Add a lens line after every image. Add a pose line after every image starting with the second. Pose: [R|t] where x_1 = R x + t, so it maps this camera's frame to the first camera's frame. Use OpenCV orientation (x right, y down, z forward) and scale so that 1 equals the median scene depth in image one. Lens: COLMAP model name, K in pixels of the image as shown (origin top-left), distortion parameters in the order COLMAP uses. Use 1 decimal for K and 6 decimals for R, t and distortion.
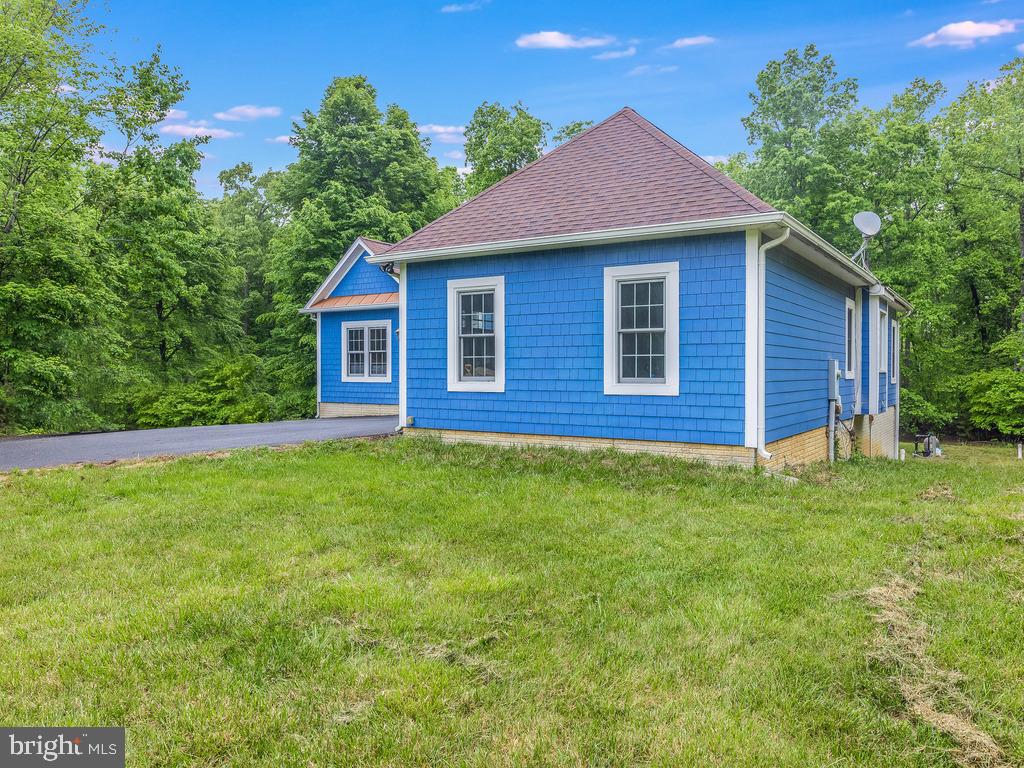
lens RADIAL K [[824.2, 0, 512.0], [0, 824.2, 384.0], [0, 0, 1]] dist [0.004630, 0.000765]
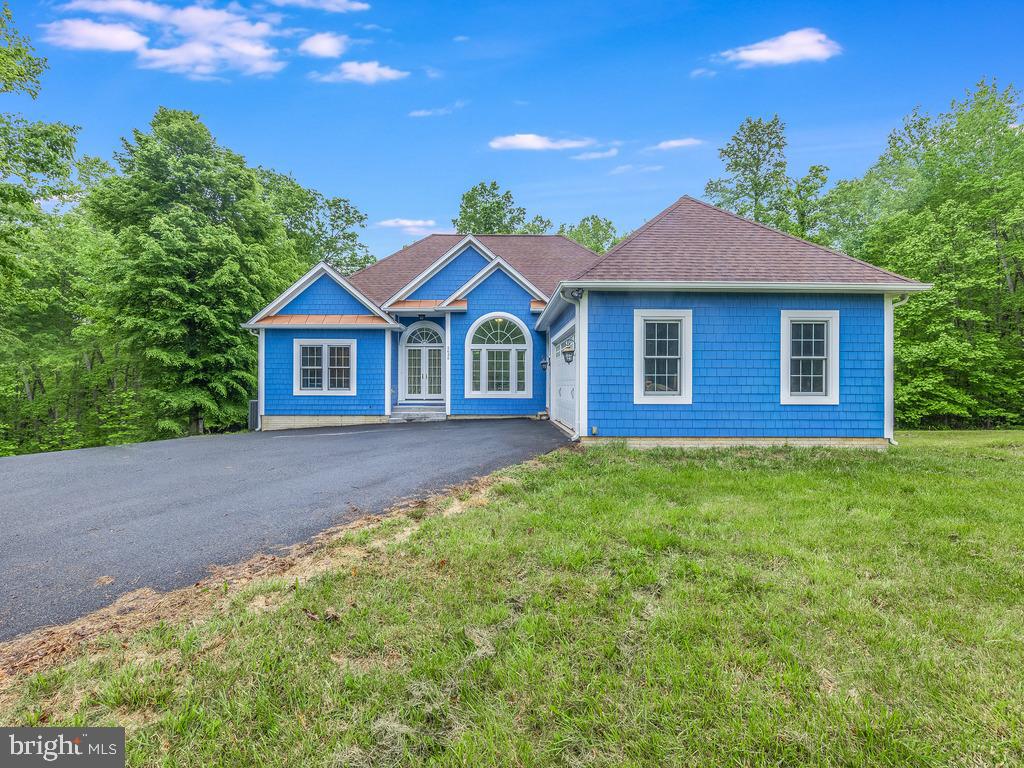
lens RADIAL K [[523.6, 0, 512.0], [0, 523.6, 384.0], [0, 0, 1]] dist [0.010842, 0.000061]
pose [[0.803866, 0.002534, 0.594805, -0.642760], [0.006832, 0.999886, -0.013493, -0.010492], [-0.594772, 0.014910, 0.803756, 0.492132]]
